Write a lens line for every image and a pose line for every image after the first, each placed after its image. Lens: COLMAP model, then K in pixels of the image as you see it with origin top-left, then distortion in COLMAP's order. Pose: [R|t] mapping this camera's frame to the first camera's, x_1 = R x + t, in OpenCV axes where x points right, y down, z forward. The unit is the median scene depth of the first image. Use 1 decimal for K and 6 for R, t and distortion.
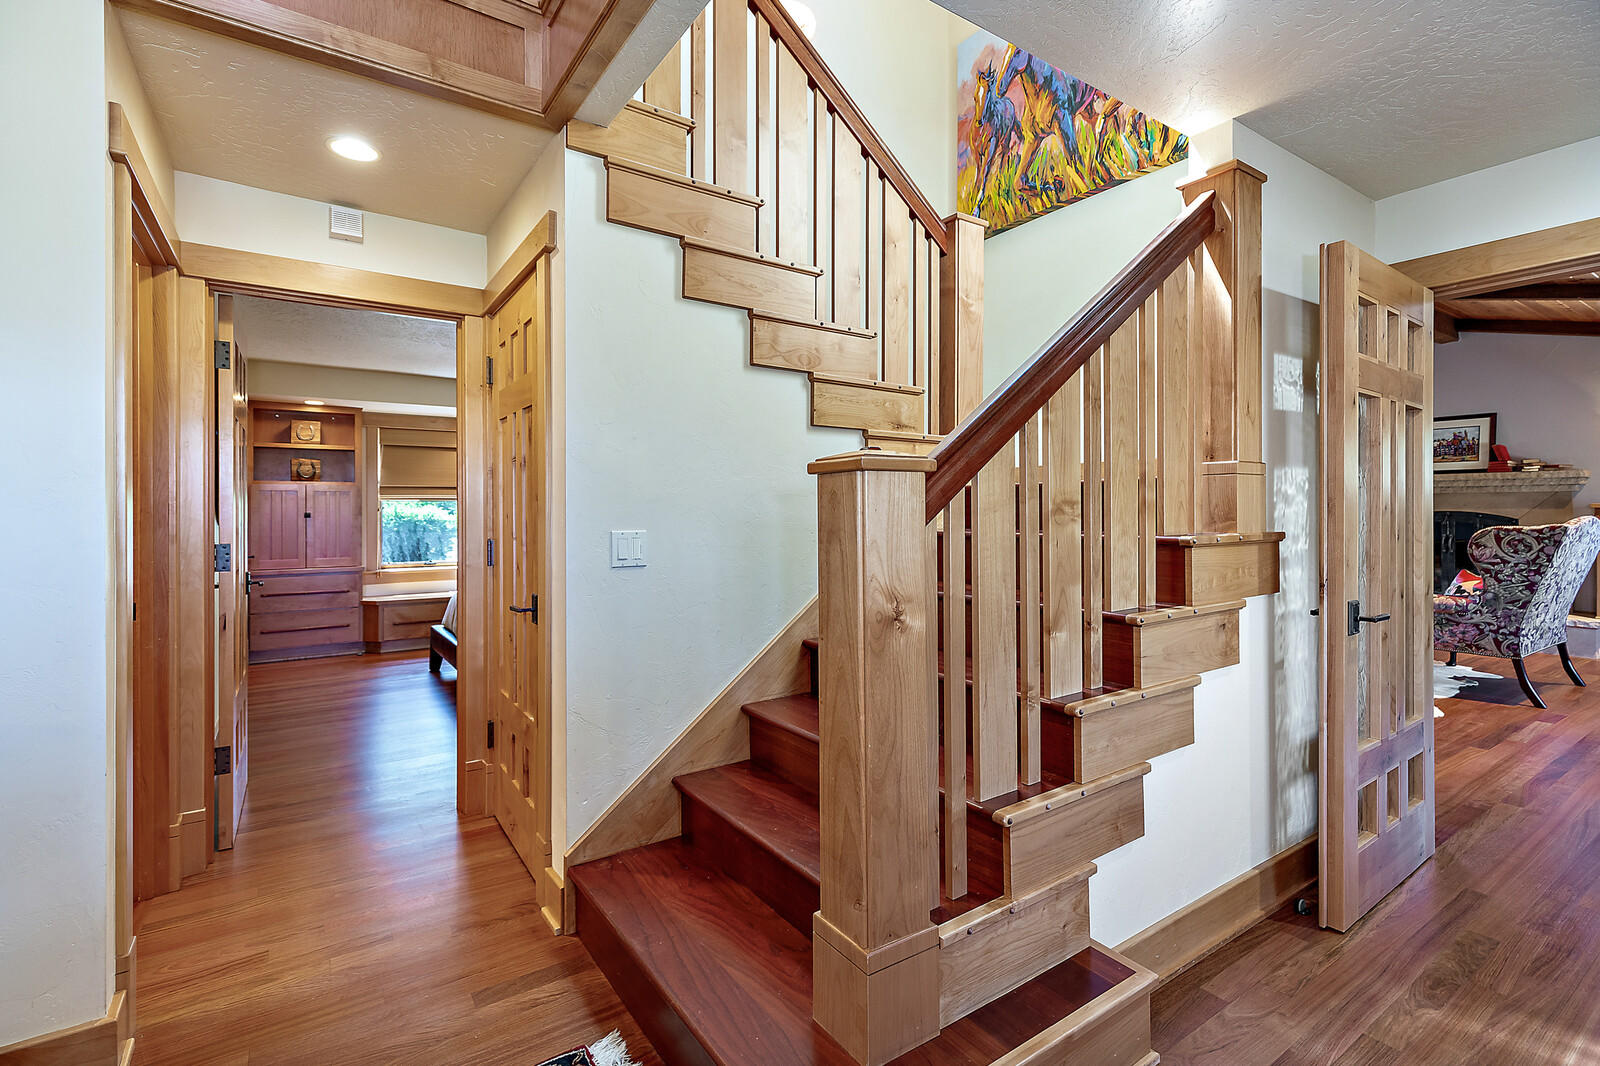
lens RADIAL K [[734.6, 0, 801.2], [0, 734.6, 524.5], [0, 0, 1]] dist [0.002617, 0.000115]
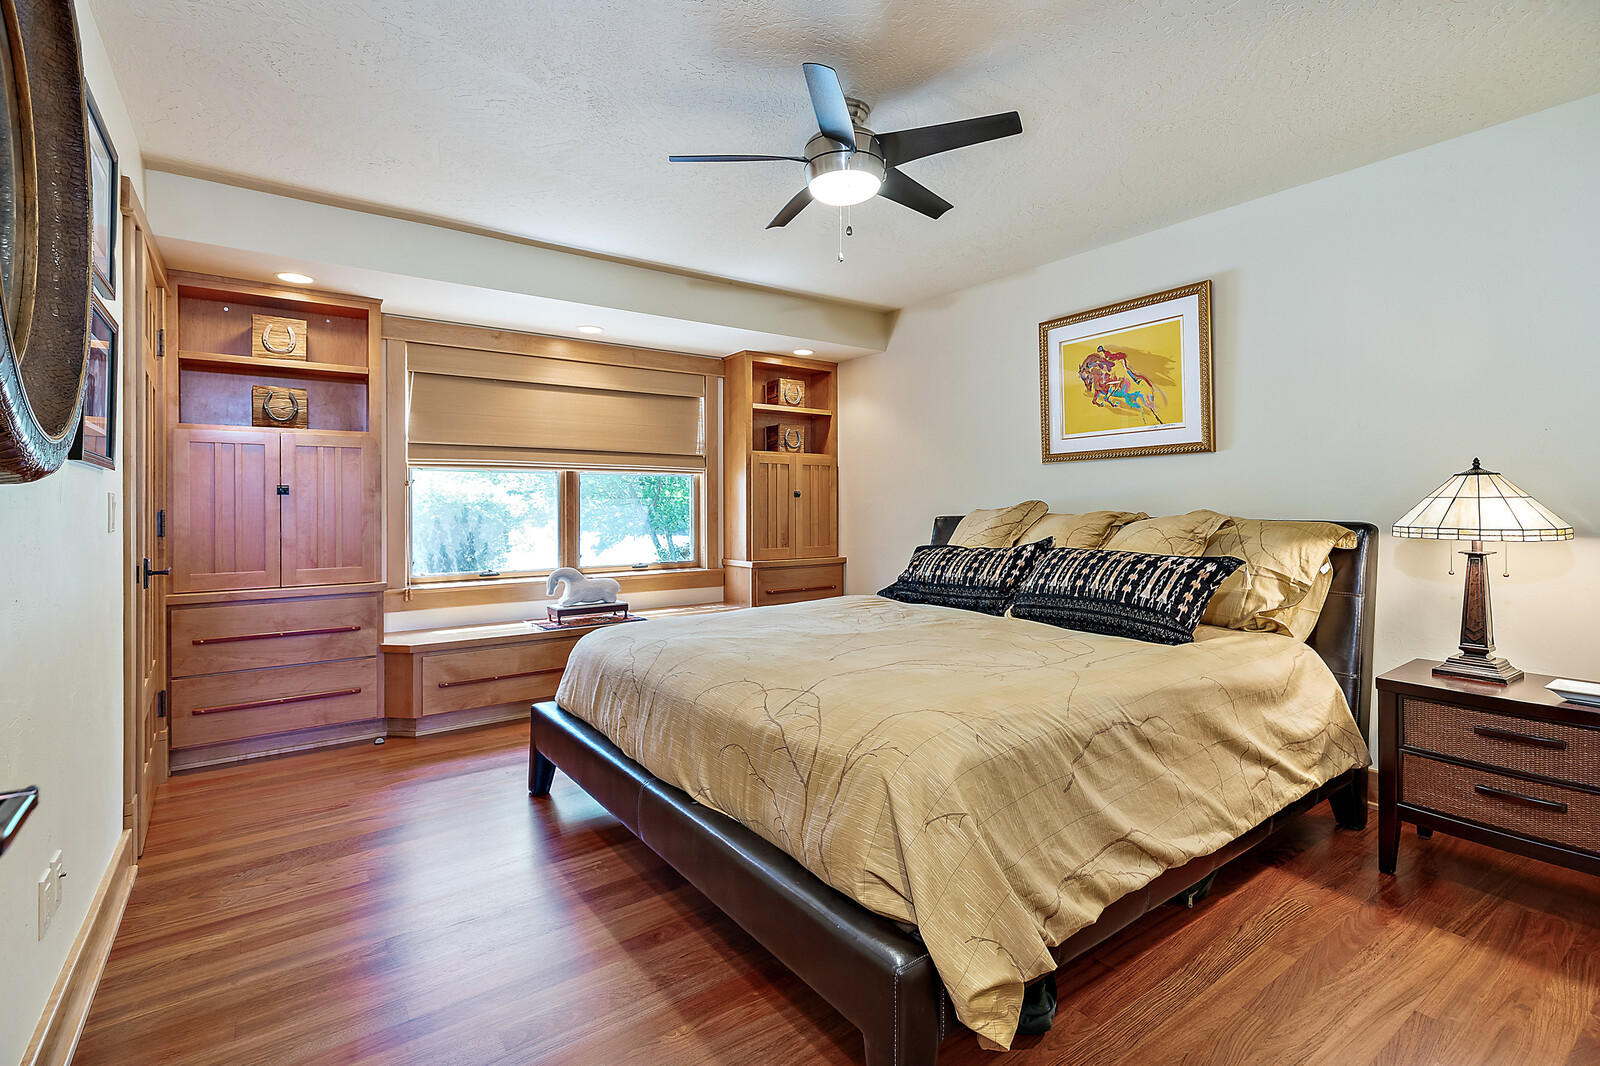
lens RADIAL K [[734.6, 0, 798.8], [0, 734.6, 523.5], [0, 0, 1]] dist [0.002617, 0.000115]
pose [[0.999801, -0.002980, 0.019704, -0.295137], [0.002955, 0.999995, 0.001295, 0.012803], [-0.019707, -0.001237, 0.999805, 0.440687]]
